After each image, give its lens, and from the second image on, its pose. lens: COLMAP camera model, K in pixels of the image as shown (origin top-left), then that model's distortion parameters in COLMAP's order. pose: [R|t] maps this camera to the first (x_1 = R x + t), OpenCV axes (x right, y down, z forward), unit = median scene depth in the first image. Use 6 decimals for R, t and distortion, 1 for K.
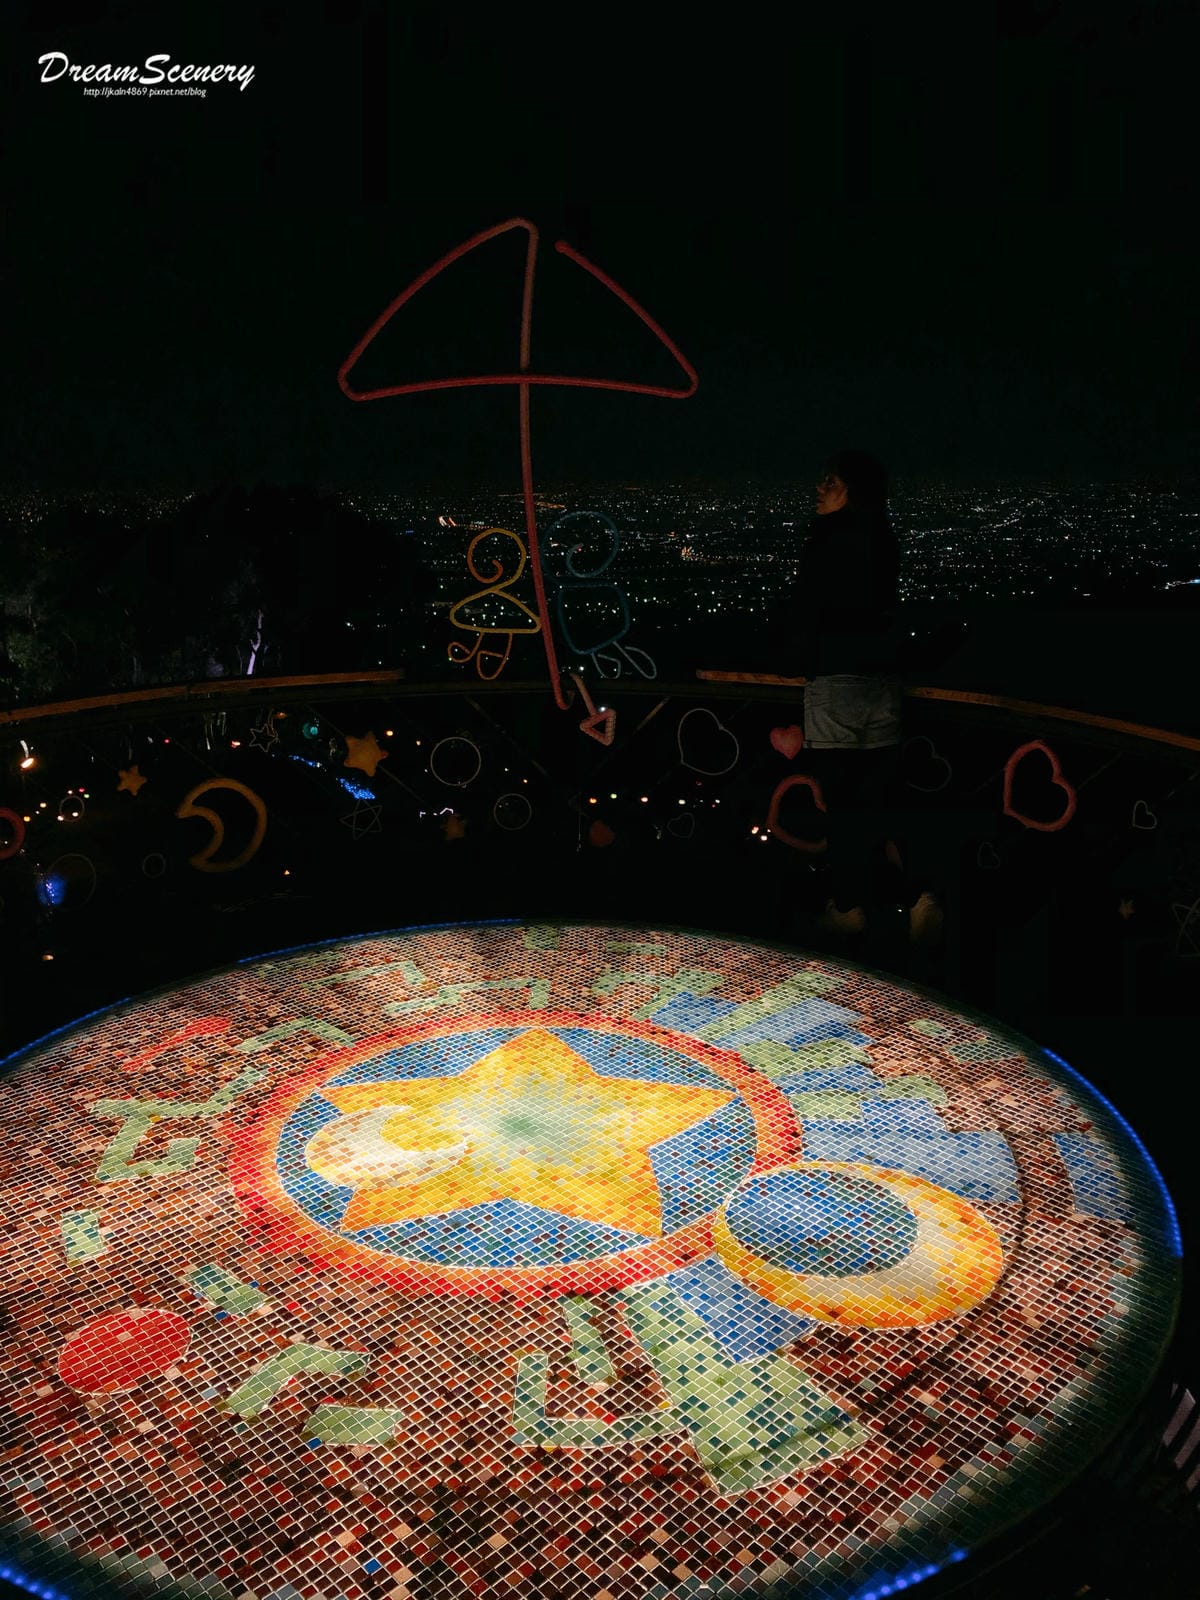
lens RADIAL K [[1263.4, 0, 610.1], [0, 1263.4, 795.8], [0, 0, 1]] dist [0.107410, -0.308342]
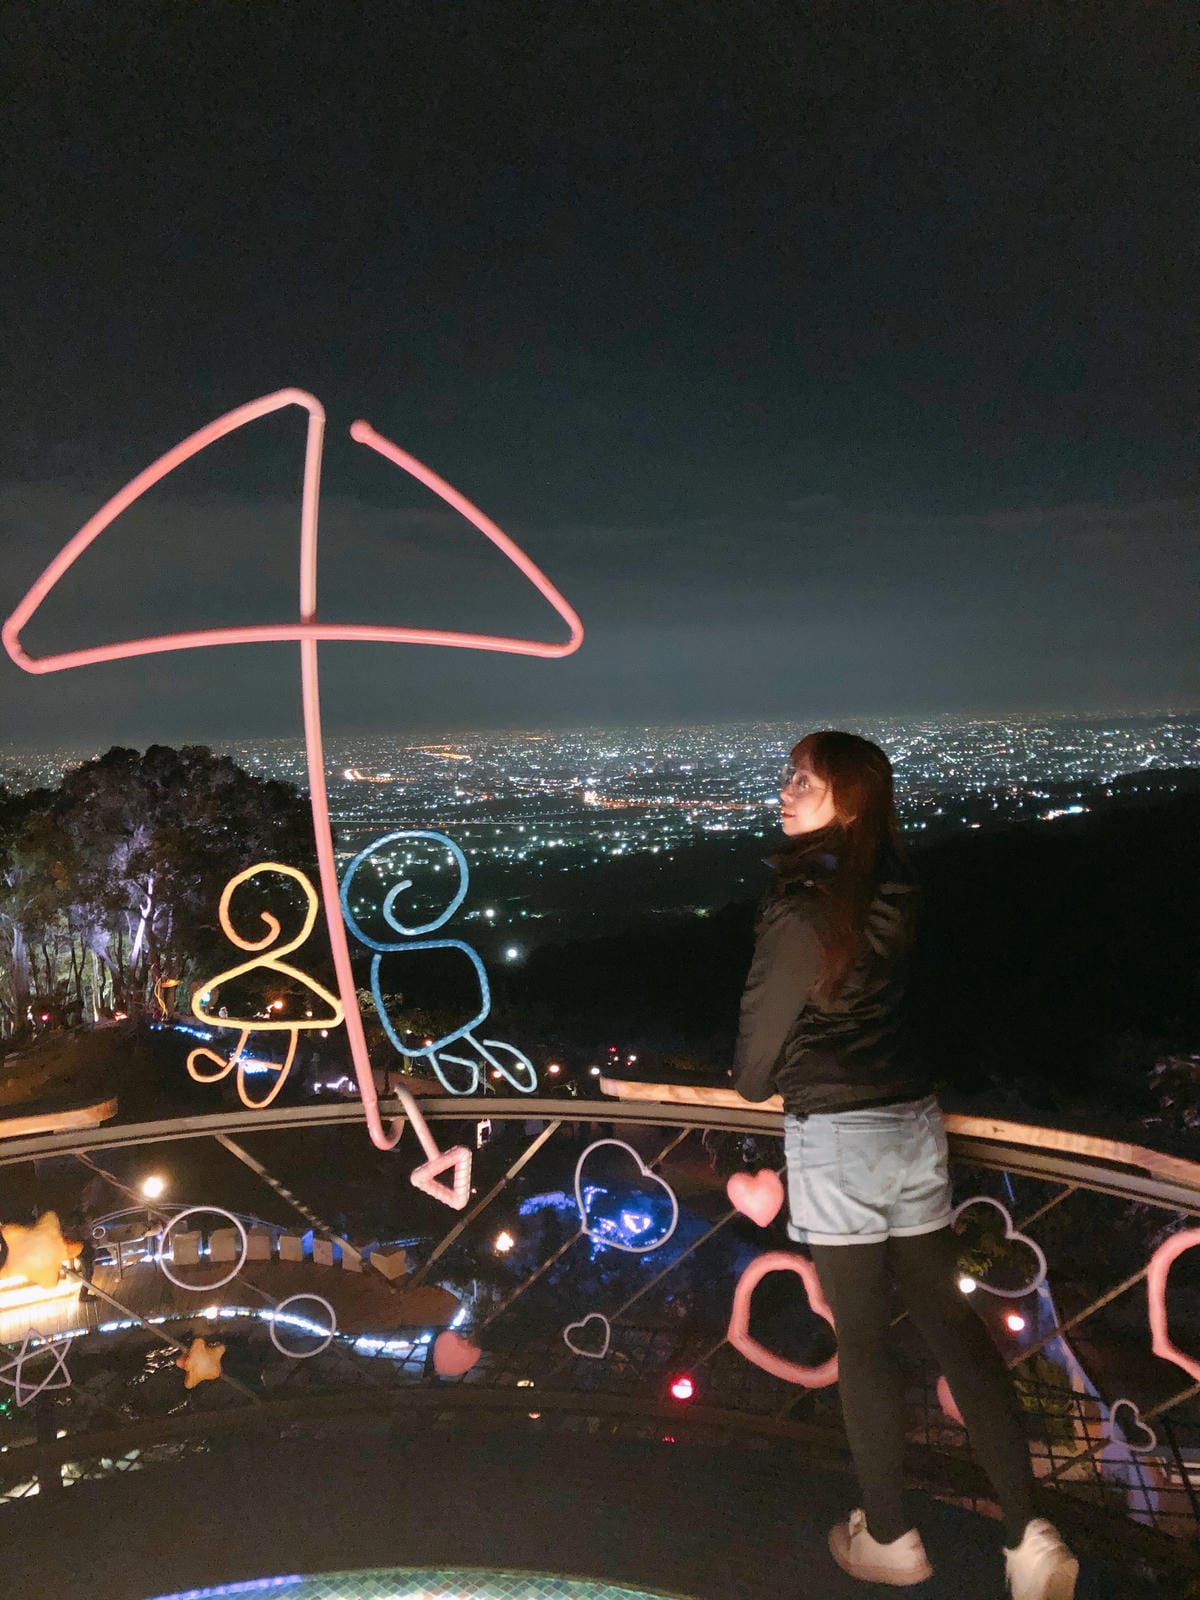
lens RADIAL K [[1256.1, 0, 603.7], [0, 1256.1, 807.4], [0, 0, 1]] dist [0.065282, -0.059770]
pose [[0.997040, -0.032510, 0.069677, 0.043526], [0.044546, 0.982868, -0.178847, -0.164413], [-0.062669, 0.181421, 0.981407, 0.522201]]
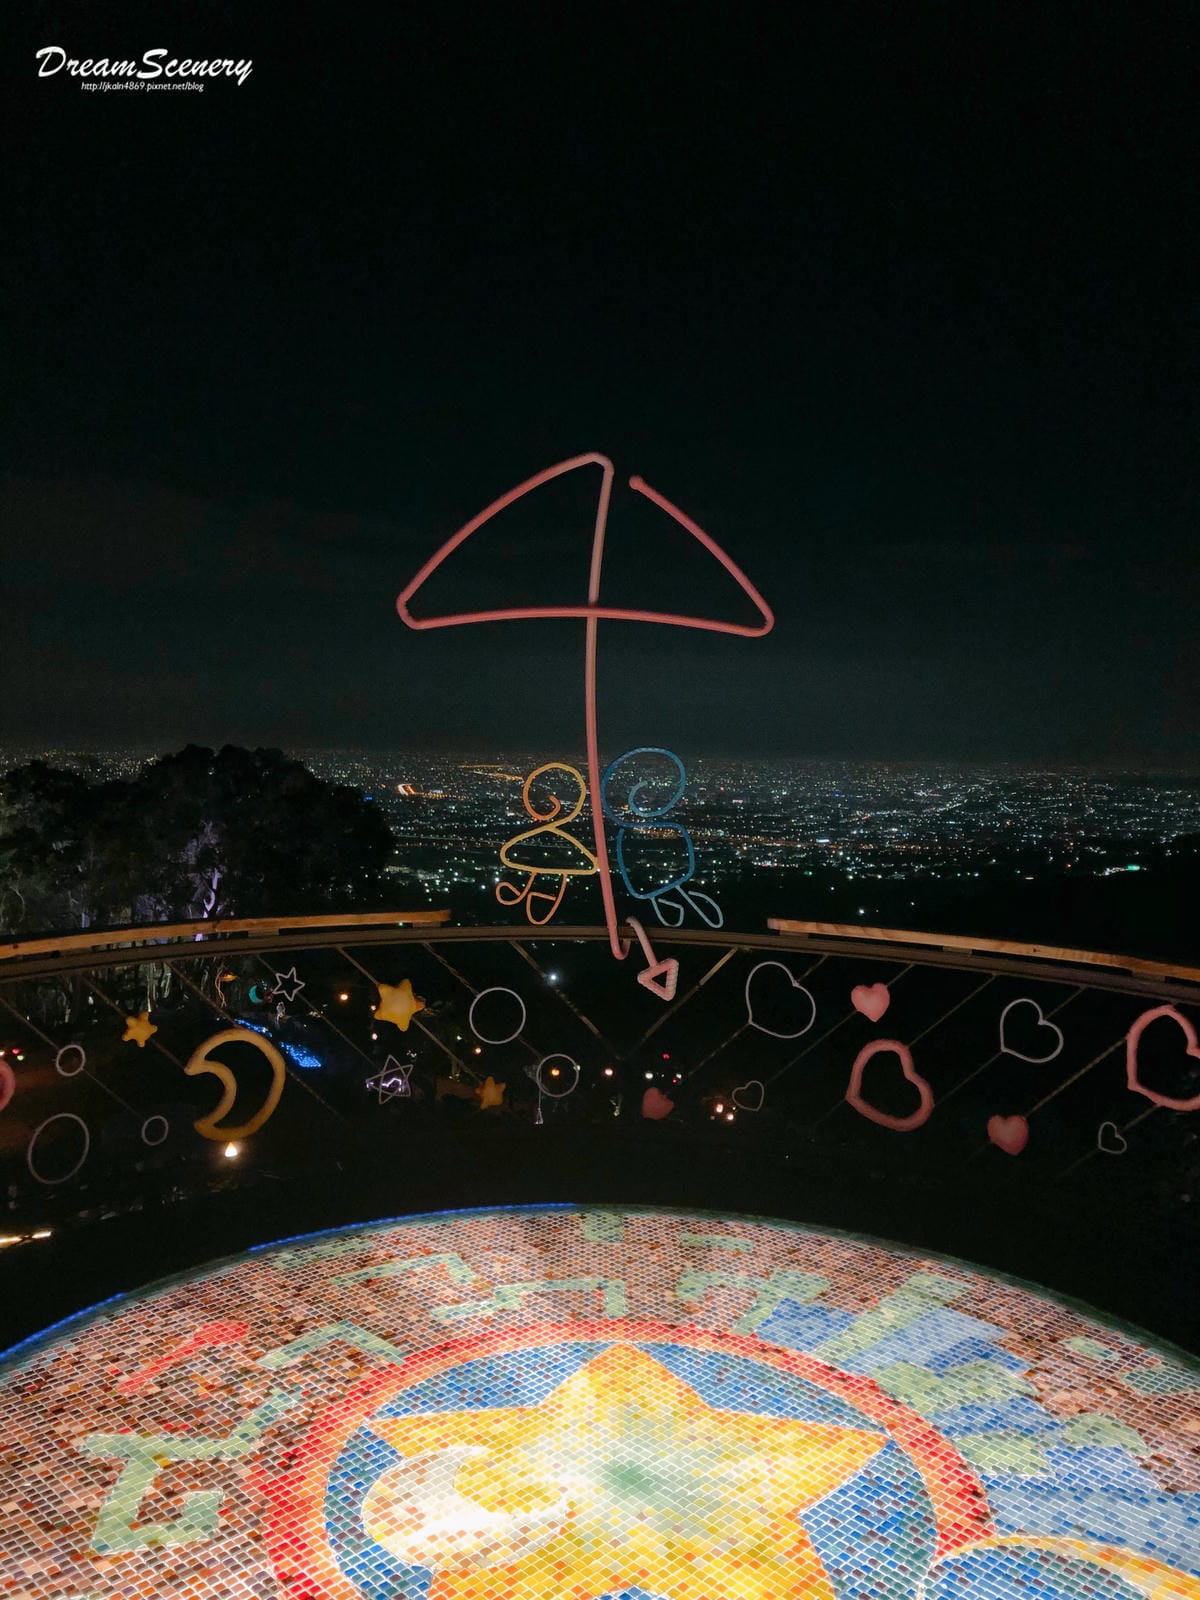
lens RADIAL K [[1269.9, 0, 600.0], [0, 1269.9, 800.0], [0, 0, 1]] dist [0.017785, -0.010260]
pose [[0.999199, 0.027603, 0.028974, -0.113171], [-0.020992, 0.977959, -0.207738, 0.011774], [-0.034070, 0.206964, 0.977755, 0.128036]]
